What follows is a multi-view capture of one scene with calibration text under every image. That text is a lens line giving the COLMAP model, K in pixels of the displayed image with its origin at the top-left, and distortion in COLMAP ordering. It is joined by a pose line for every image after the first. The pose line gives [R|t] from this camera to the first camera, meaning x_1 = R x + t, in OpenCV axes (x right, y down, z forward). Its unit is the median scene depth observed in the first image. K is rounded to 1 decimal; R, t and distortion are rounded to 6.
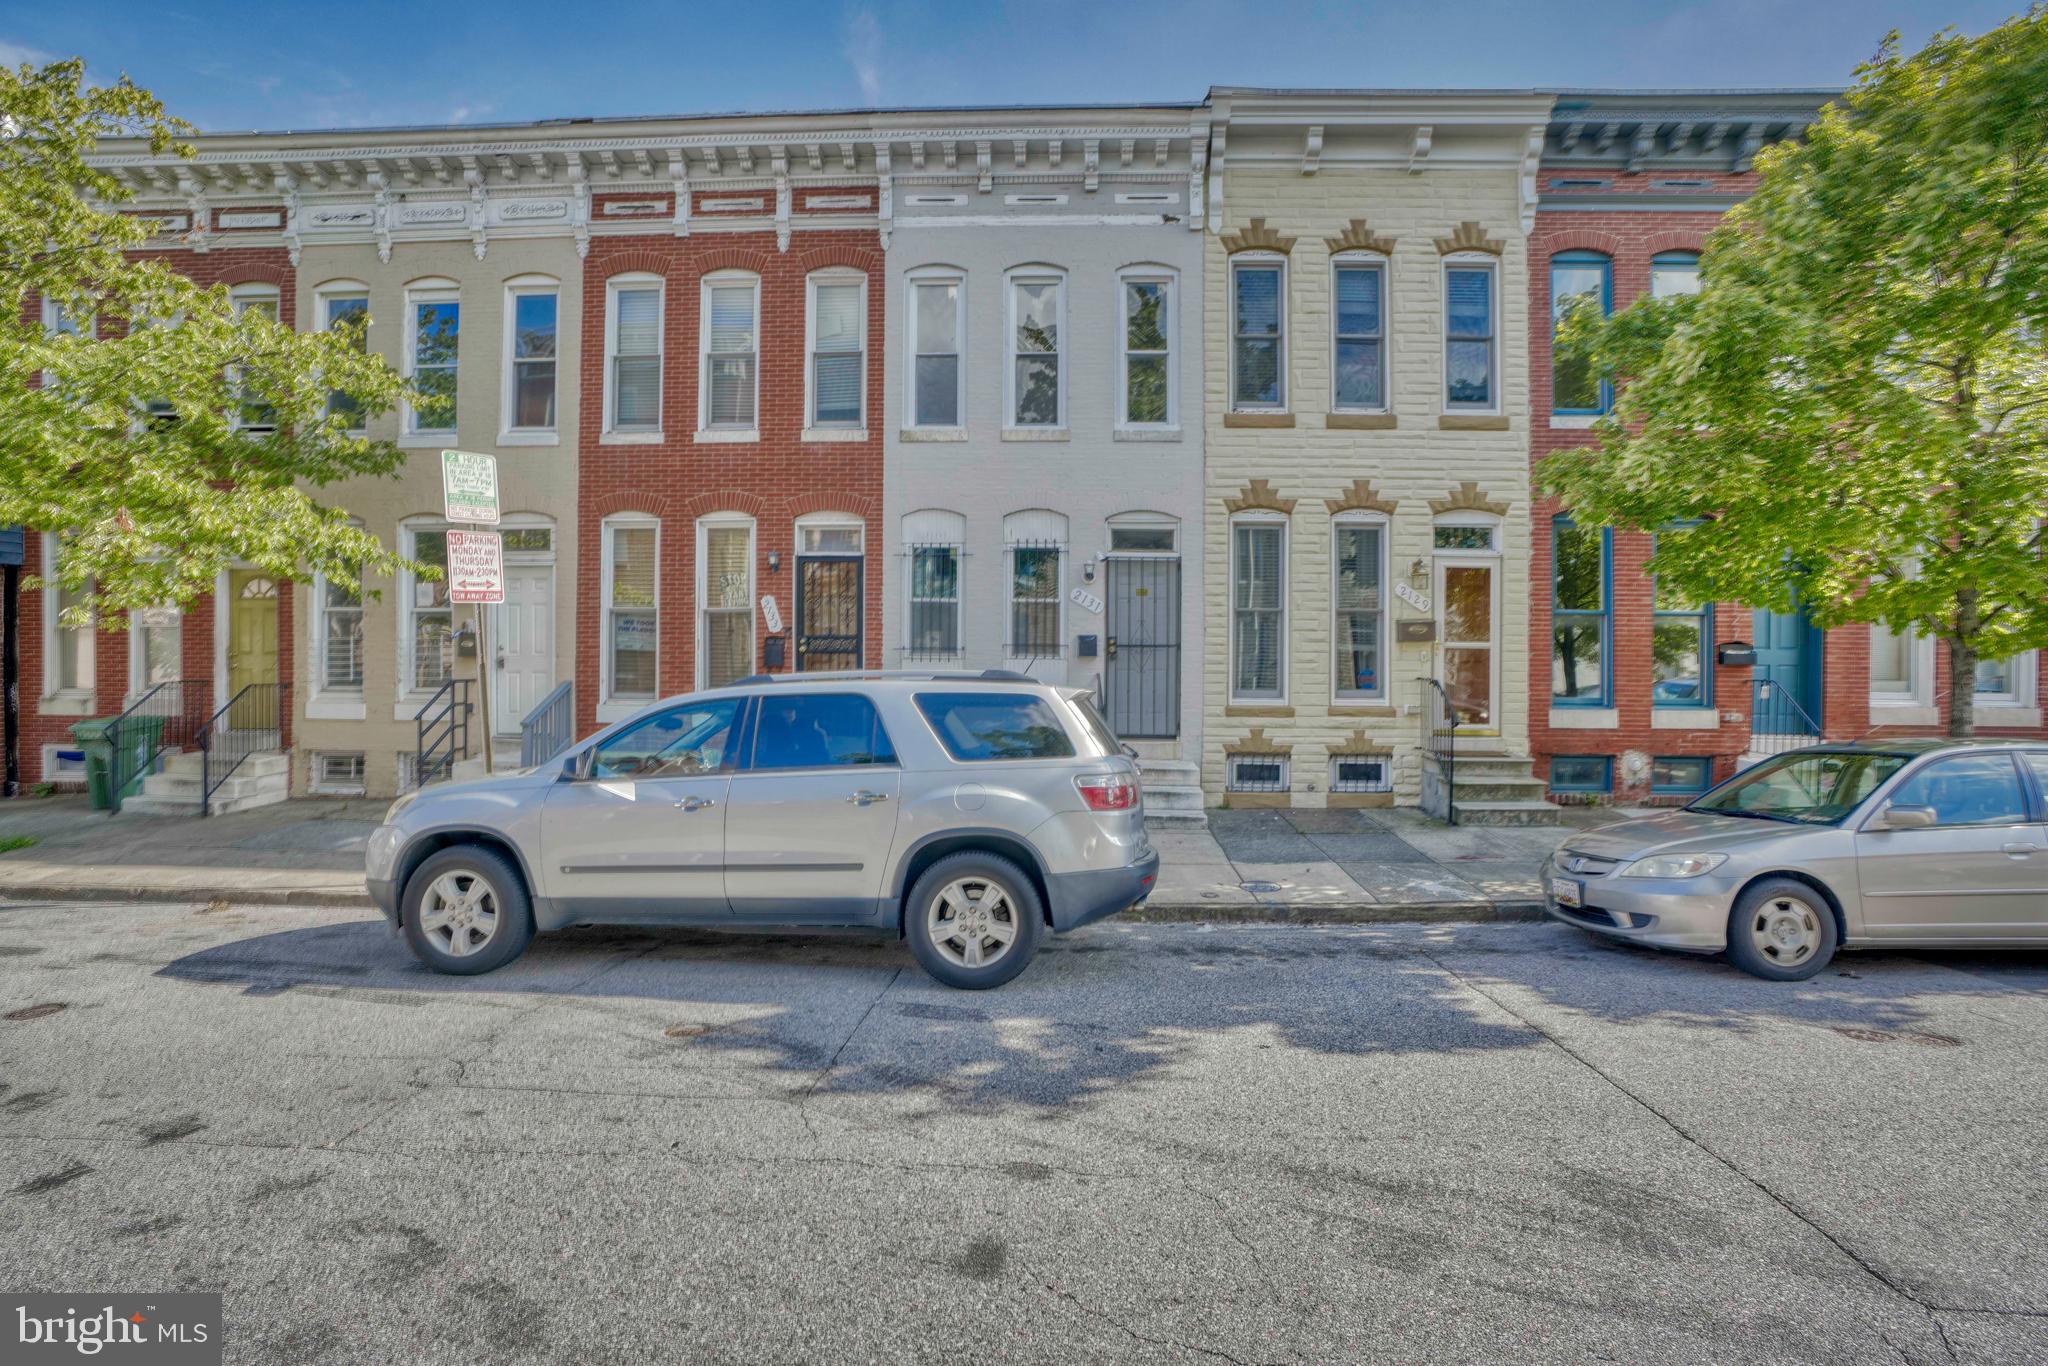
lens RADIAL K [[966.5, 0, 1025.1], [0, 966.5, 678.2], [0, 0, 1]] dist [-0.060796, 0.020112]
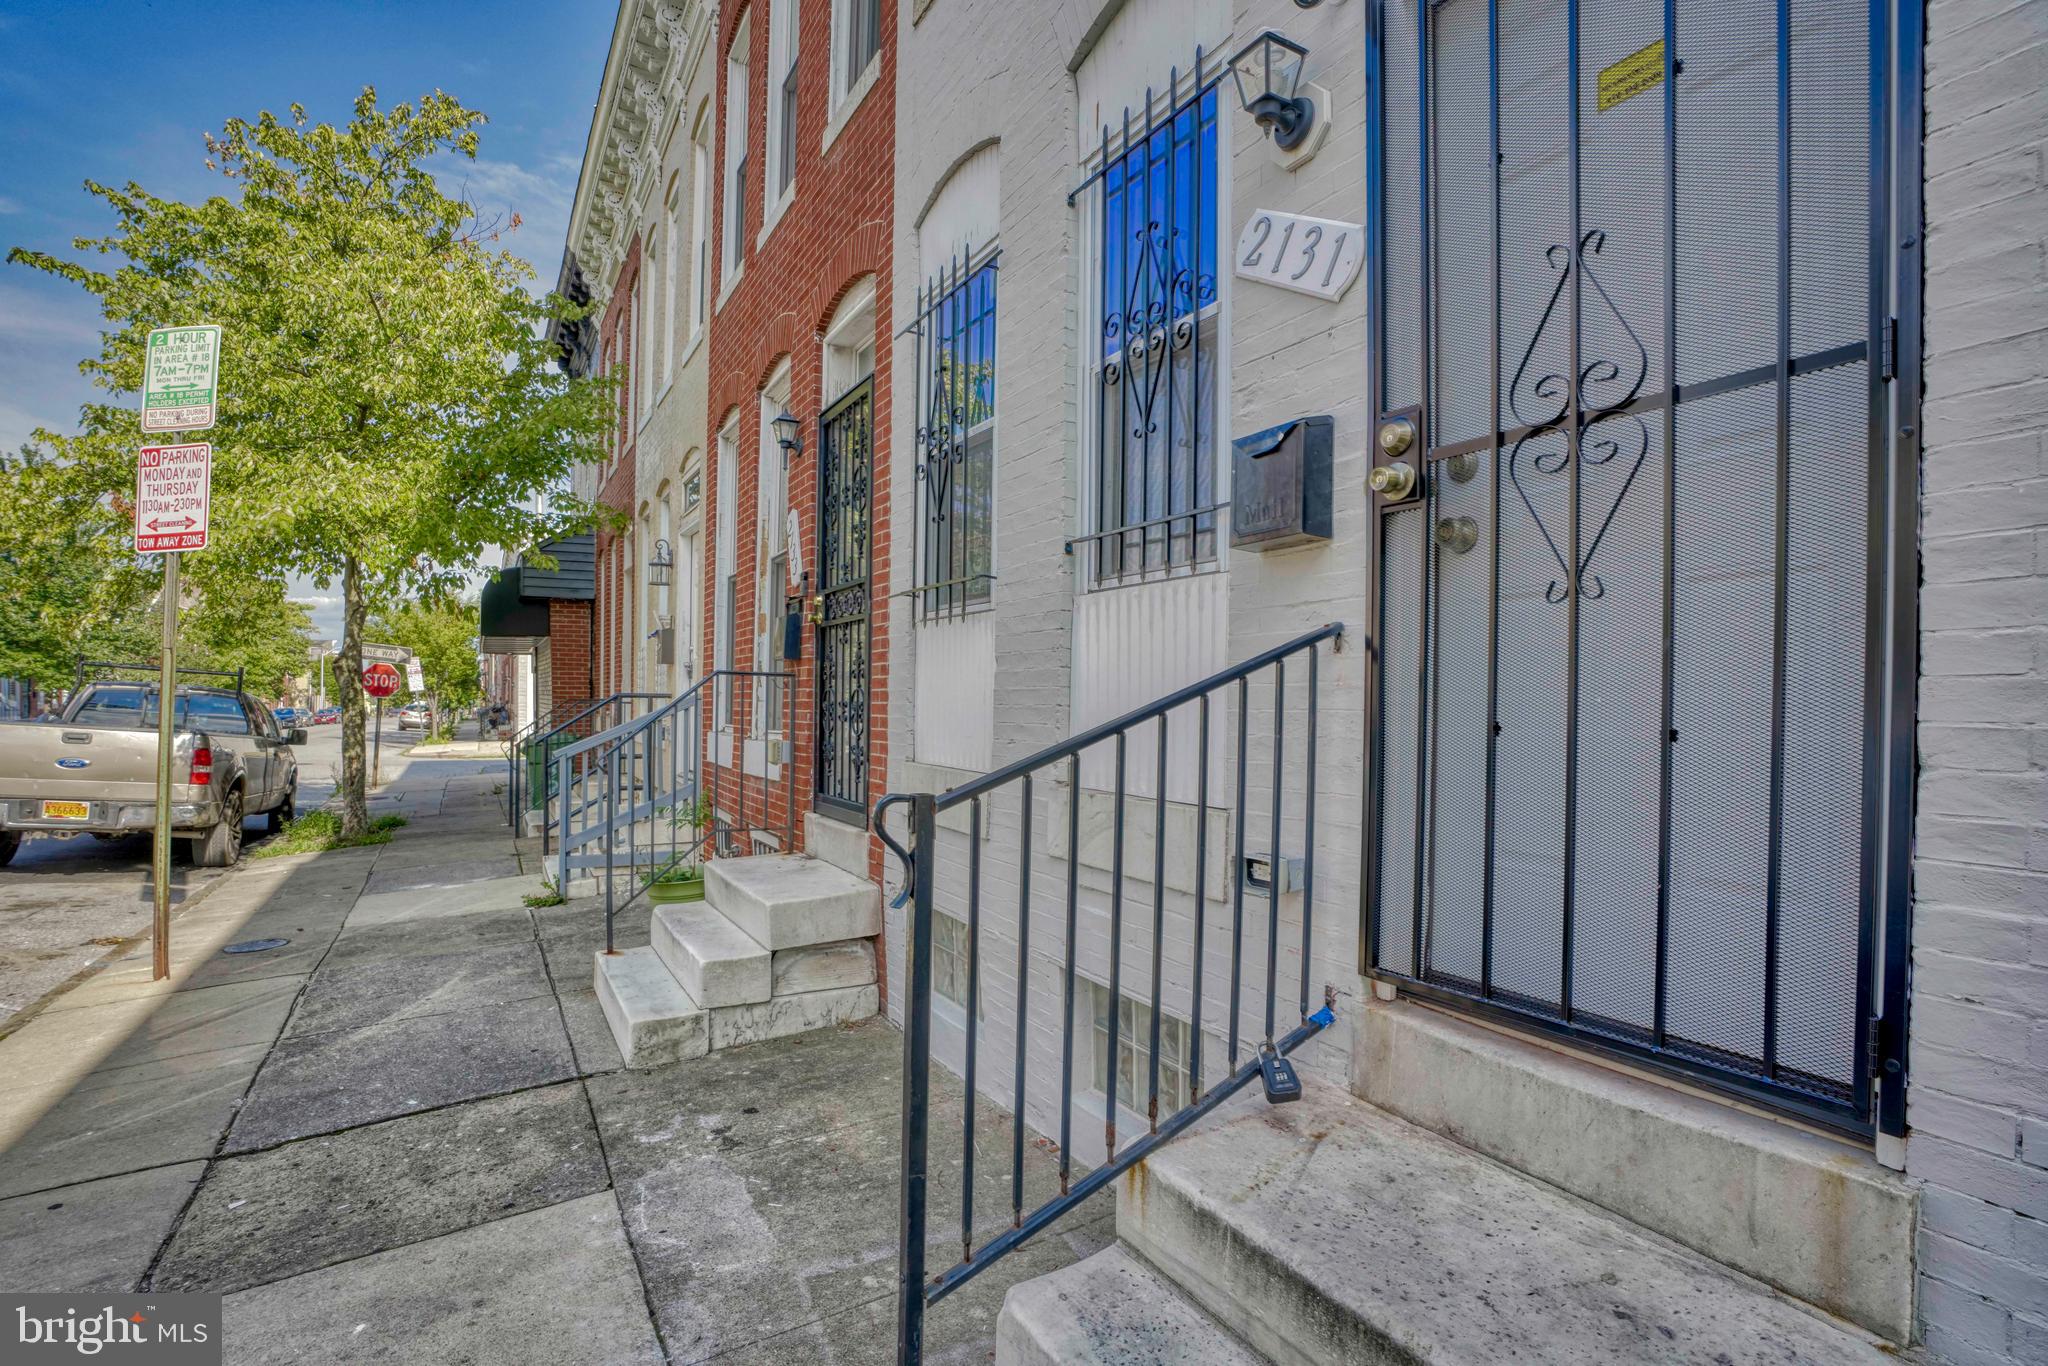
lens RADIAL K [[966.5, 0, 1020.5], [0, 966.5, 685.7], [0, 0, 1]] dist [-0.060796, 0.020112]
pose [[0.523472, -0.005426, -0.852026, 0.200191], [-0.011379, 0.999846, -0.013358, 0.010753], [0.851967, 0.016688, 0.523330, 0.852406]]
